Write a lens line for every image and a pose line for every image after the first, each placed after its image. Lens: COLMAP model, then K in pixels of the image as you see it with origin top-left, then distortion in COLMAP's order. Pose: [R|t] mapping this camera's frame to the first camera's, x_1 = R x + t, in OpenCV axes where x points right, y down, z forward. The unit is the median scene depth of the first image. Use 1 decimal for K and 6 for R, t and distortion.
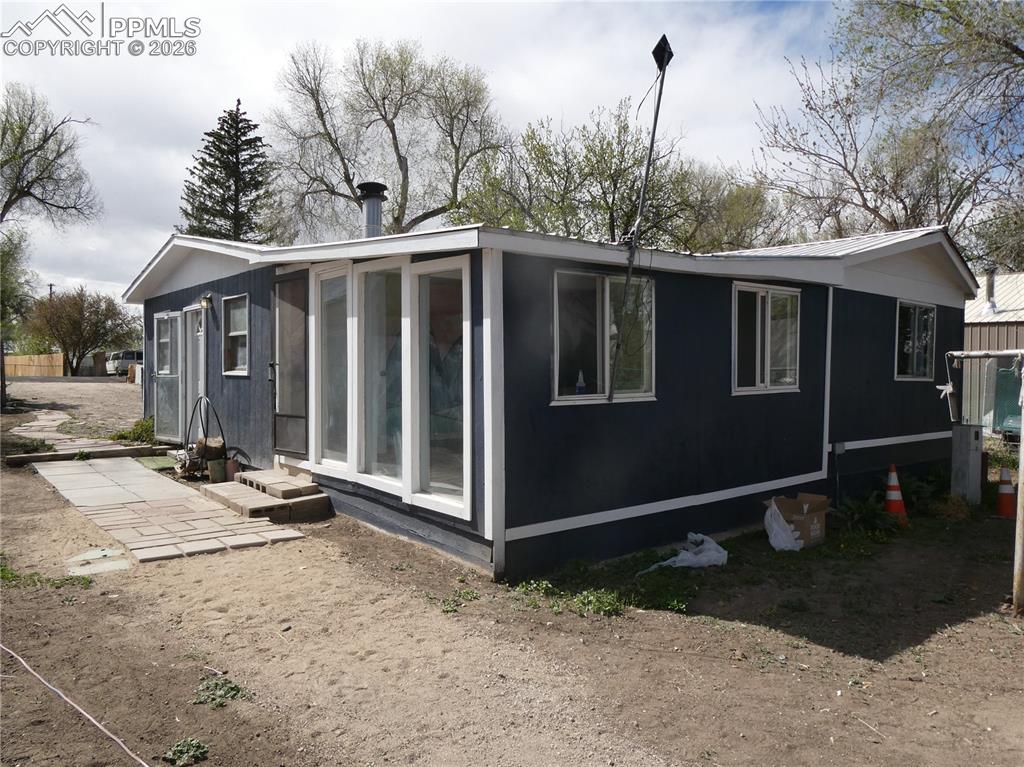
lens RADIAL K [[729.1, 0, 510.8], [0, 729.1, 381.3], [0, 0, 1]] dist [-0.012851, -0.010082]
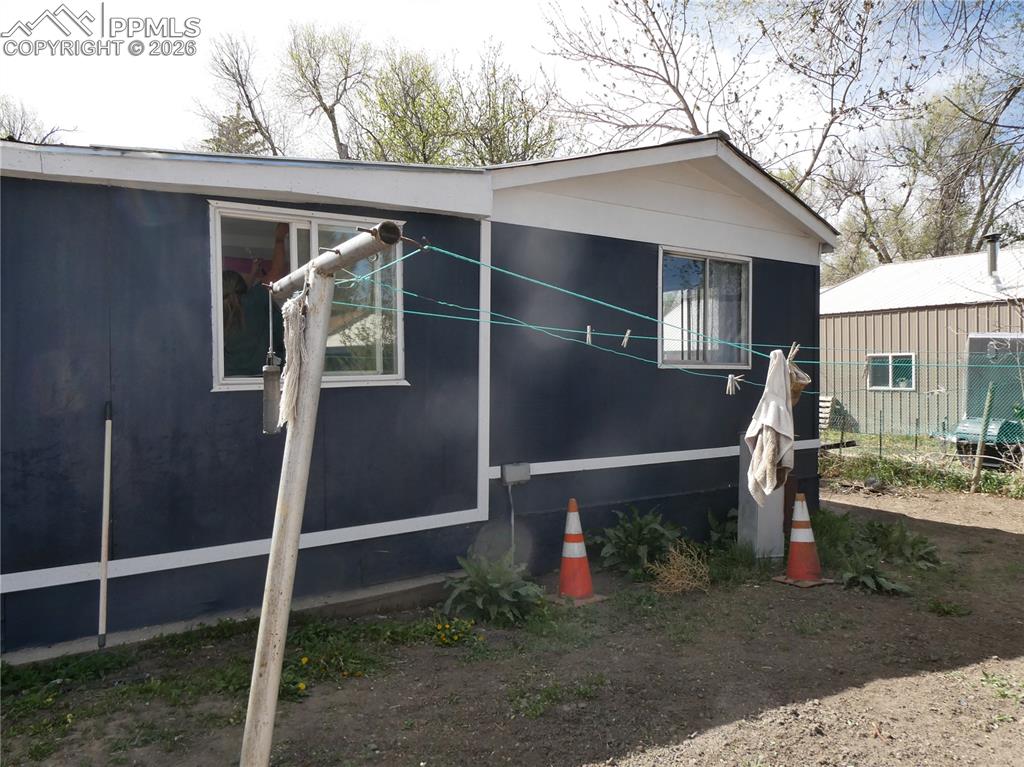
lens RADIAL K [[729.1, 0, 509.8], [0, 729.1, 381.4], [0, 0, 1]] dist [-0.012851, -0.010082]
pose [[0.994515, -0.014404, -0.103594, 0.163387], [0.013410, 0.999857, -0.010293, 0.005676], [0.103728, 0.008847, 0.994566, 0.113190]]
